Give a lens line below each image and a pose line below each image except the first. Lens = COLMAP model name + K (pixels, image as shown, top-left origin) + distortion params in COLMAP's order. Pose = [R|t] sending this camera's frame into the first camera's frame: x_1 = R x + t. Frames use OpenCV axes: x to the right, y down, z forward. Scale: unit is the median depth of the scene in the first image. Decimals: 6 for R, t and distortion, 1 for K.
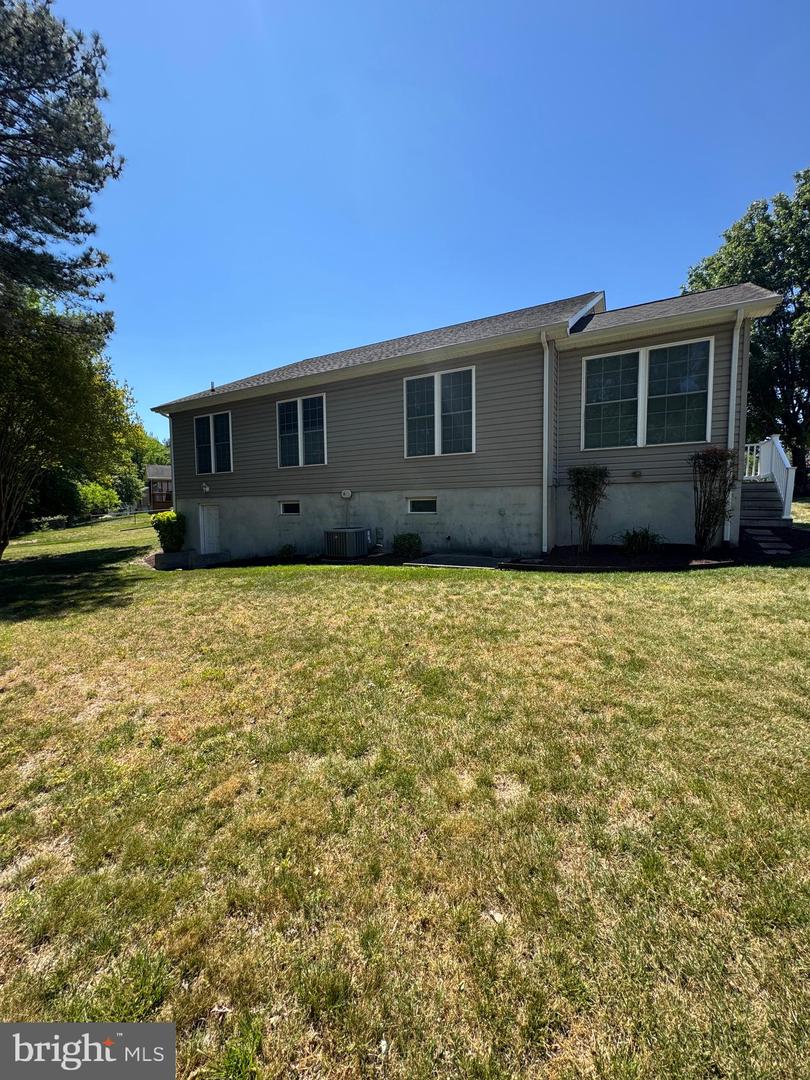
lens RADIAL K [[430.3, 0, 400.7], [0, 430.3, 544.2], [0, 0, 1]] dist [-0.003343, -0.000197]
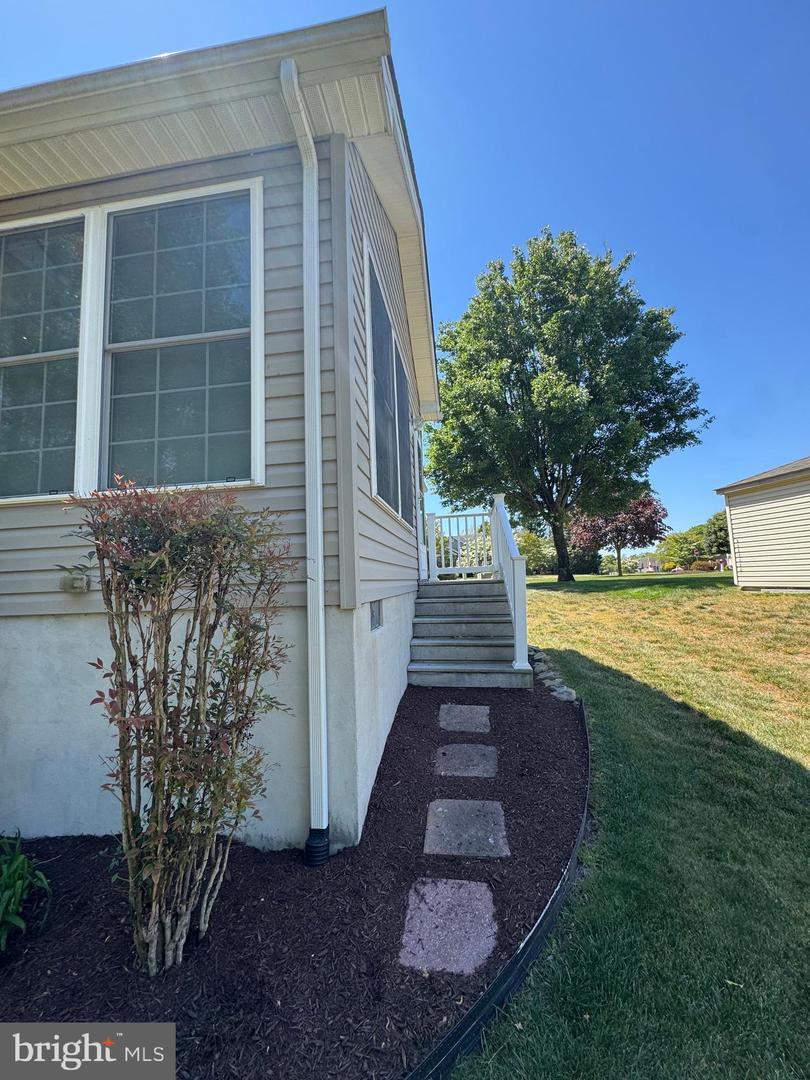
lens RADIAL K [[430.3, 0, 407.6], [0, 430.3, 536.8], [0, 0, 1]] dist [-0.003343, -0.000197]
pose [[0.928650, 0.018890, 0.370475, 0.662372], [0.047686, 0.984338, -0.169721, -0.136723], [-0.367879, 0.175278, 0.913205, 0.644568]]
